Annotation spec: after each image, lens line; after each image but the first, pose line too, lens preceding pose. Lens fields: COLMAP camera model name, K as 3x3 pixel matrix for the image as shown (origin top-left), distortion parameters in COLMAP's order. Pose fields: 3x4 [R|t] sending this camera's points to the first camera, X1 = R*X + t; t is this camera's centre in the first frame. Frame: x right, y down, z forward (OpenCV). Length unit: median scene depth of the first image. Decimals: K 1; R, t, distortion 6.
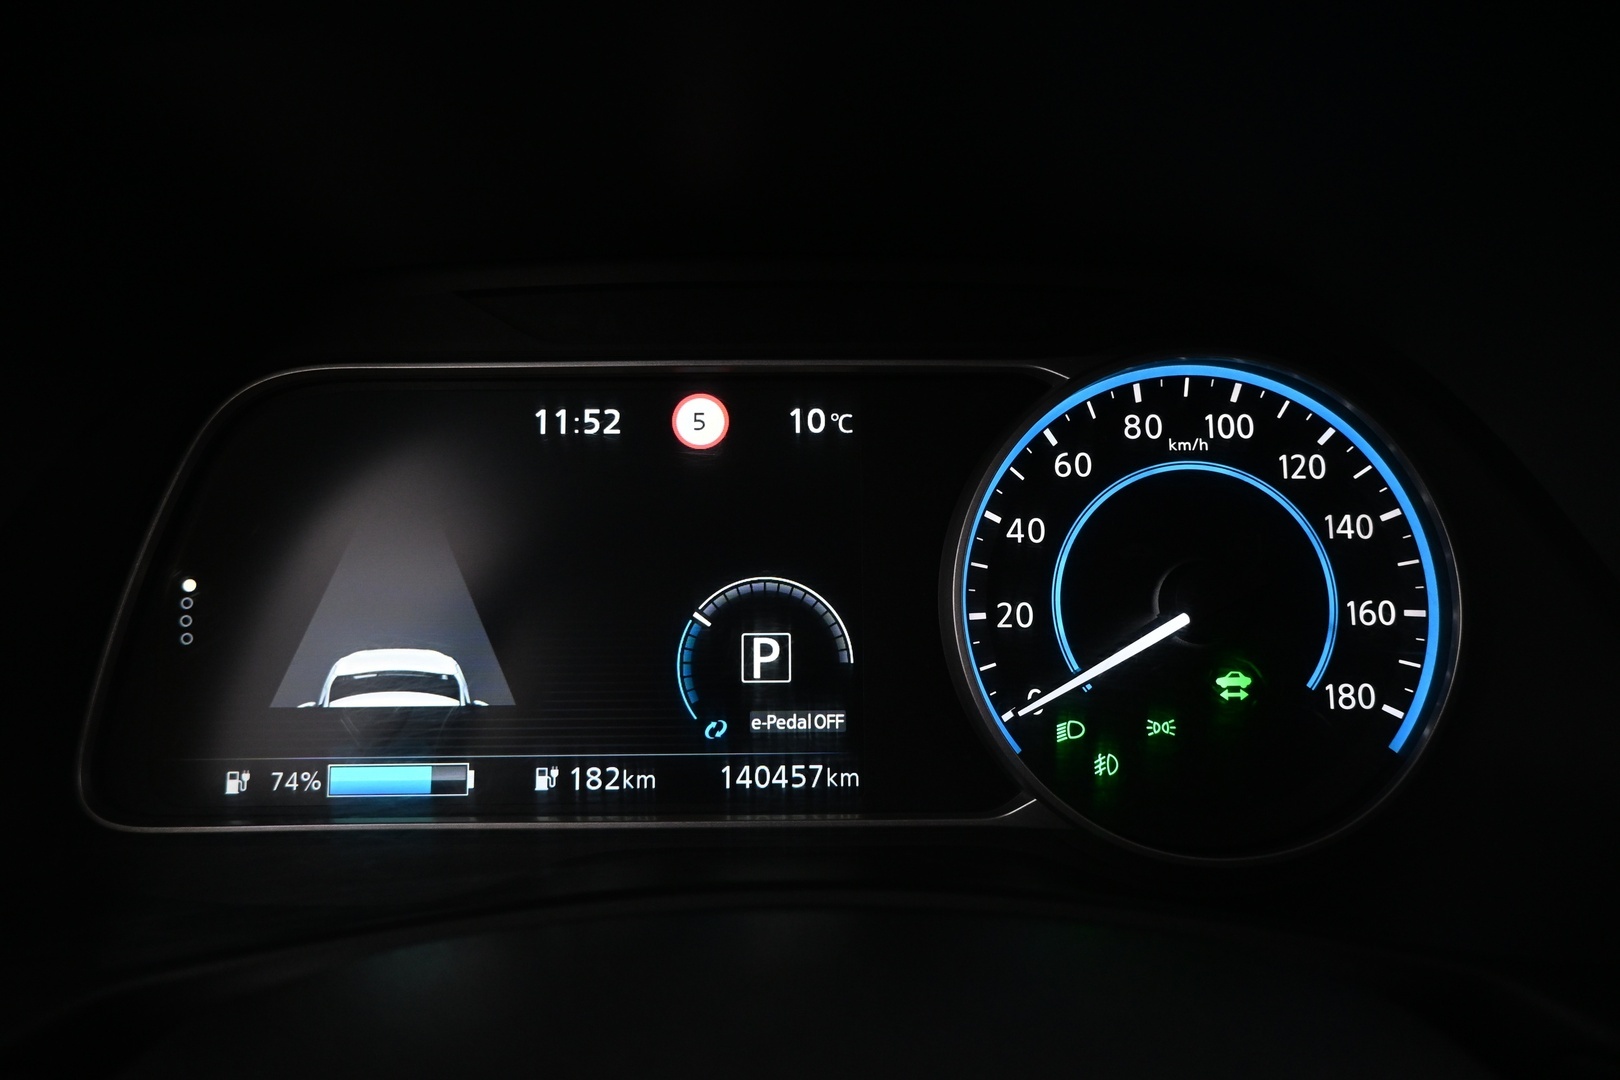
lens RADIAL K [[1117.7, 0, 813.5], [0, 1117.7, 534.8], [0, 0, 1]] dist [0.006124, -0.008890]
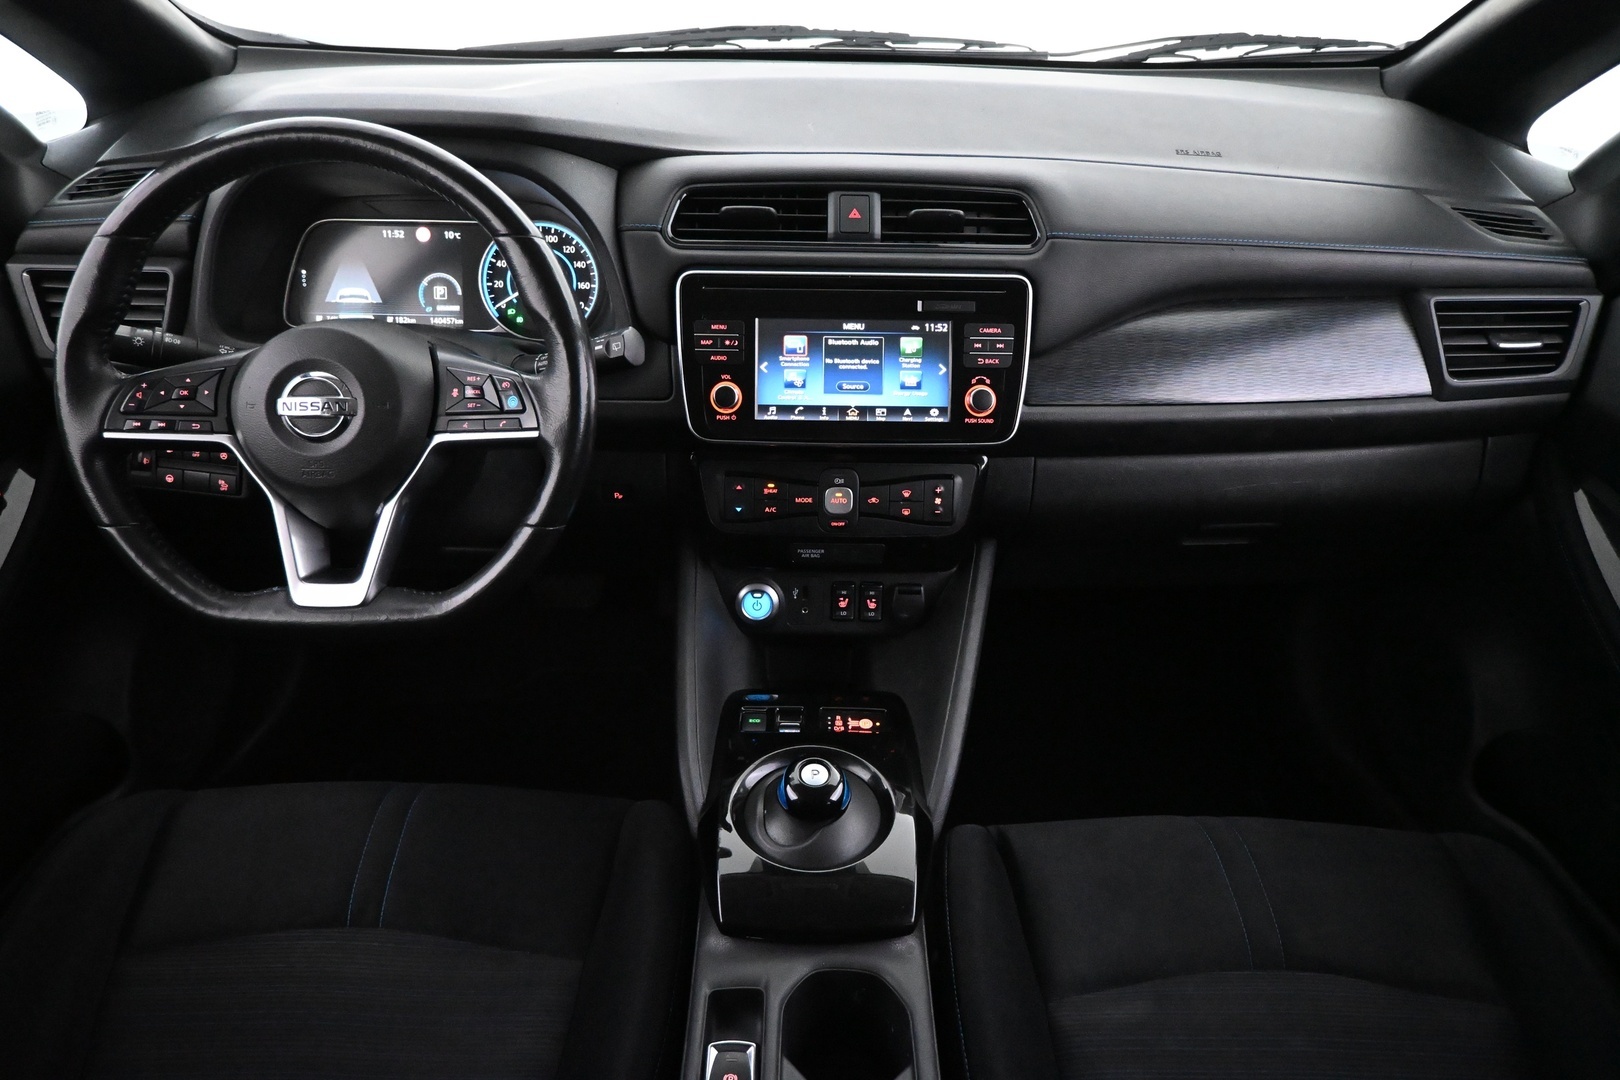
lens RADIAL K [[1117.7, 0, 817.7], [0, 1117.7, 532.4], [0, 0, 1]] dist [0.006124, -0.008890]
pose [[0.999622, 0.026337, -0.007835, 1.439549], [-0.023927, 0.974519, 0.223024, 0.014778], [0.013509, -0.222752, 0.974781, -3.308260]]
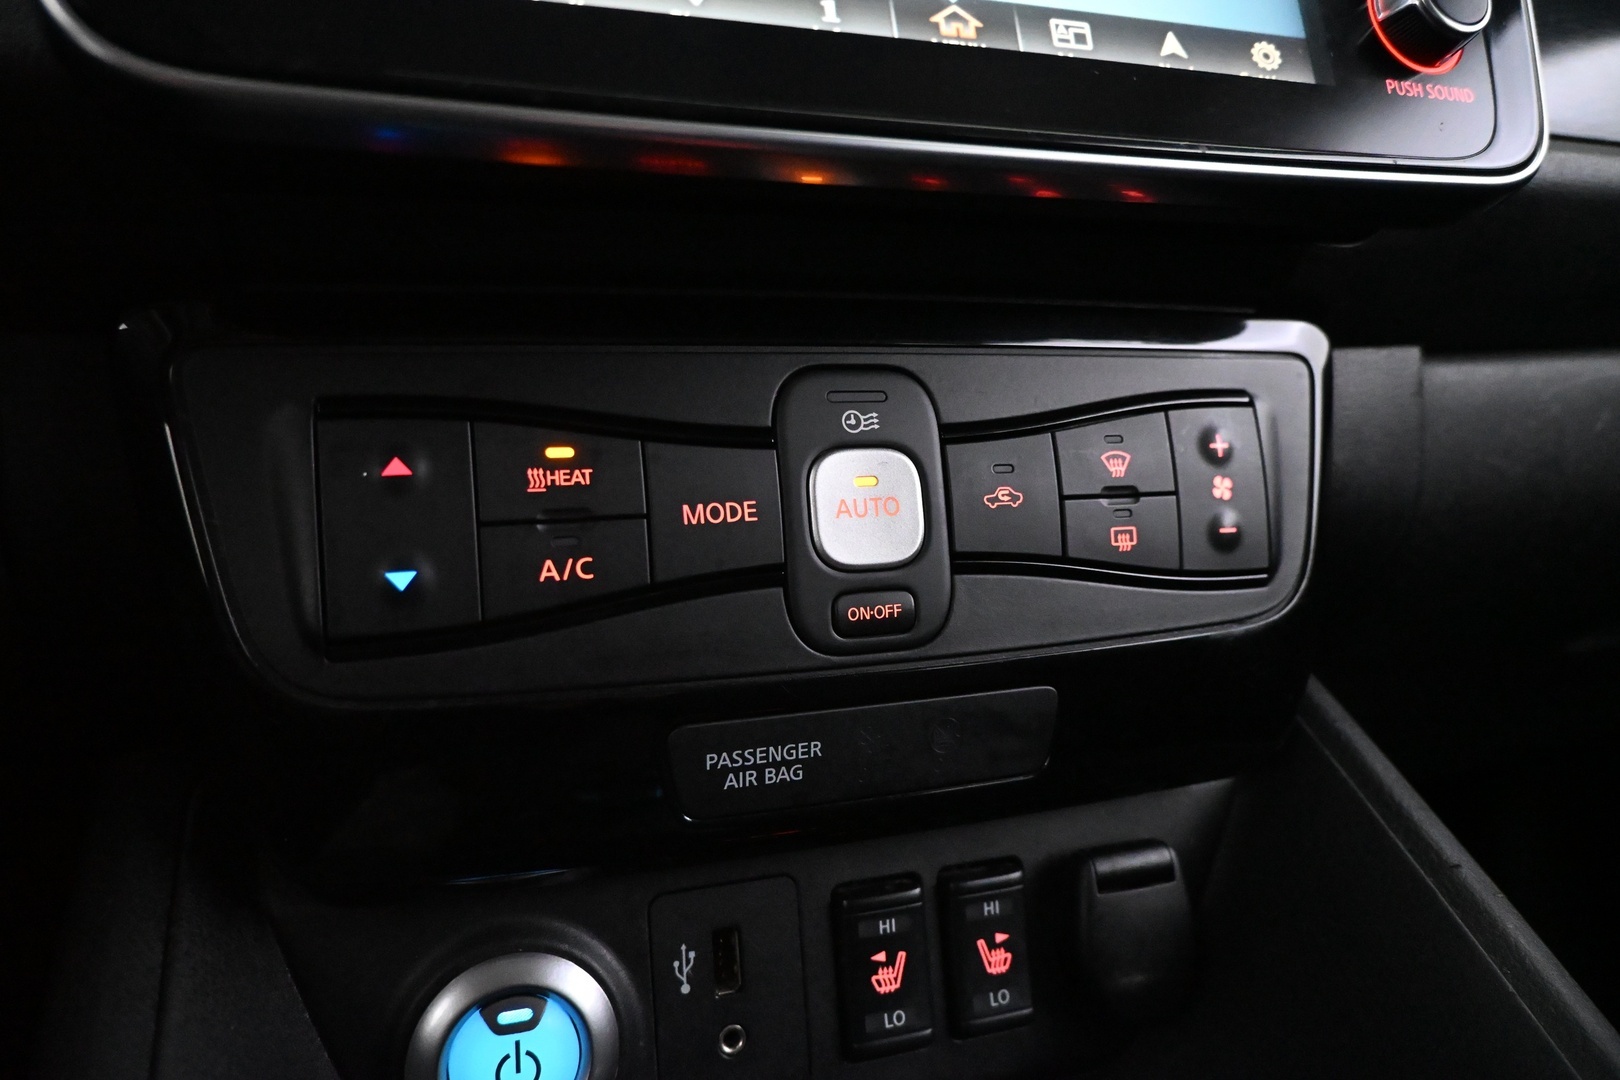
lens RADIAL K [[1117.7, 0, 812.9], [0, 1117.7, 535.2], [0, 0, 1]] dist [0.006124, -0.008890]
pose [[0.950725, -0.045448, 0.306687, 1.155542], [0.060408, 0.997393, -0.039461, 0.860388], [-0.304094, 0.056043, 0.950992, -0.195607]]
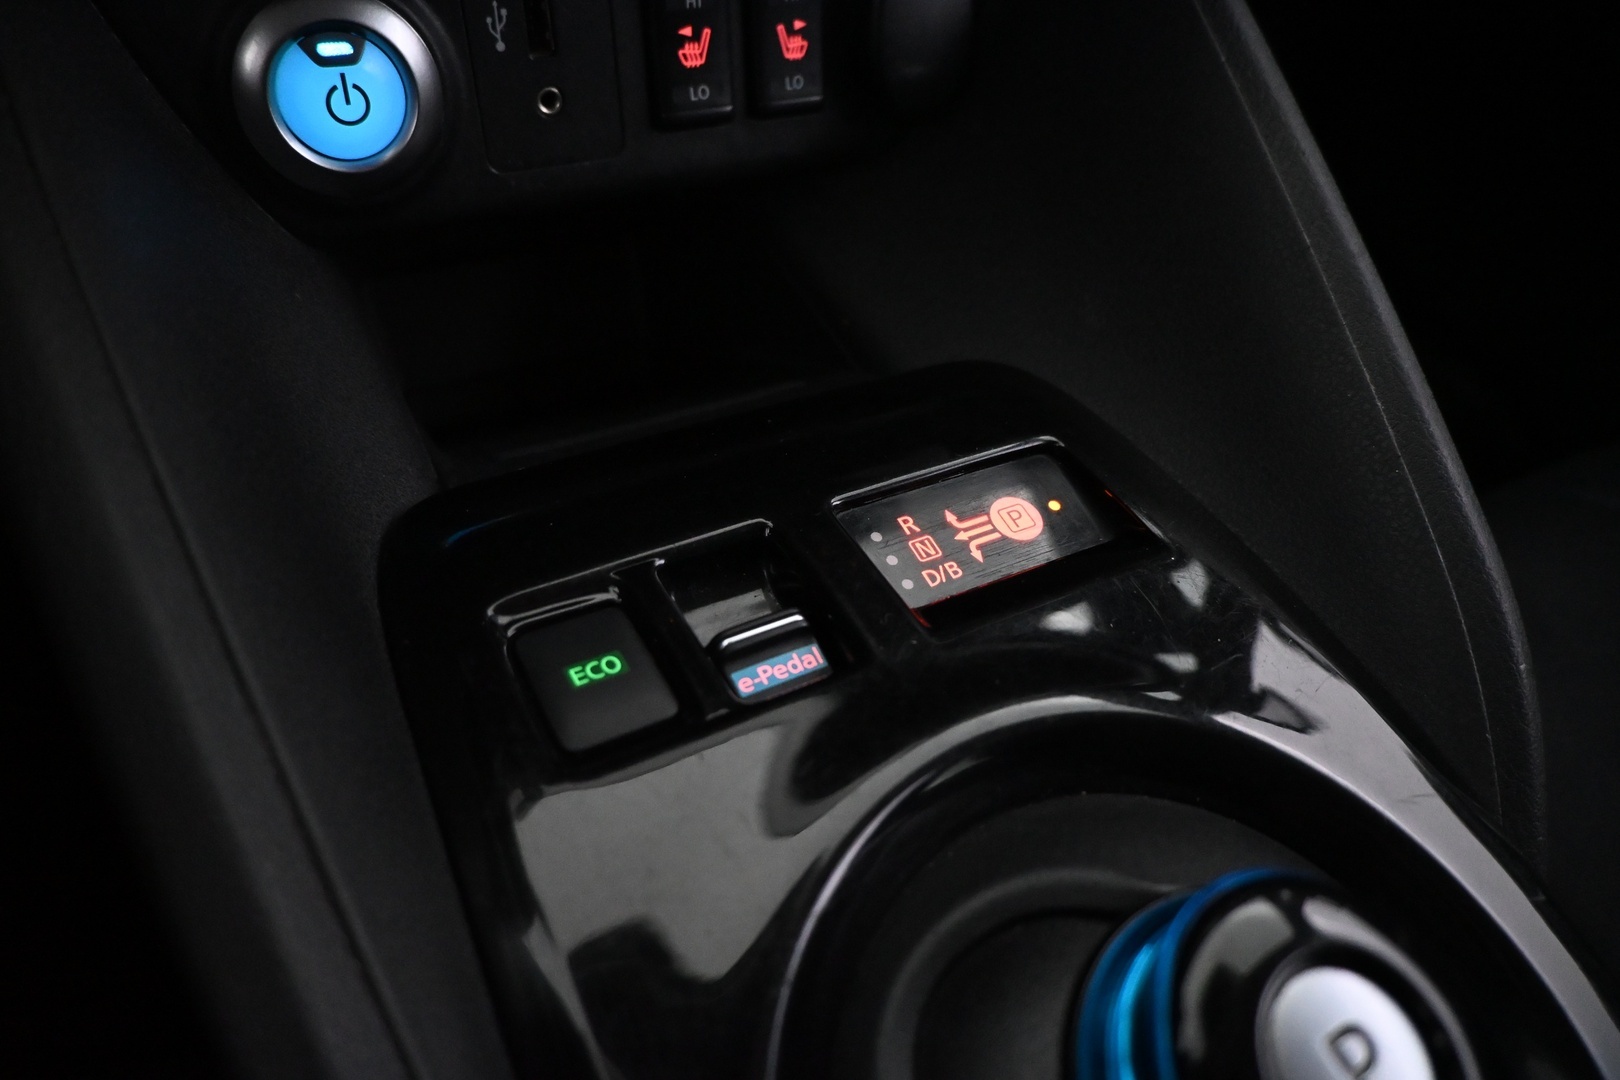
lens RADIAL K [[1117.7, 0, 816.0], [0, 1117.7, 545.8], [0, 0, 1]] dist [0.006124, -0.008890]
pose [[0.880051, -0.259187, 0.397910, 1.063714], [-0.012500, 0.824985, 0.565016, 1.003542], [-0.474715, -0.502216, 0.722789, -0.306379]]
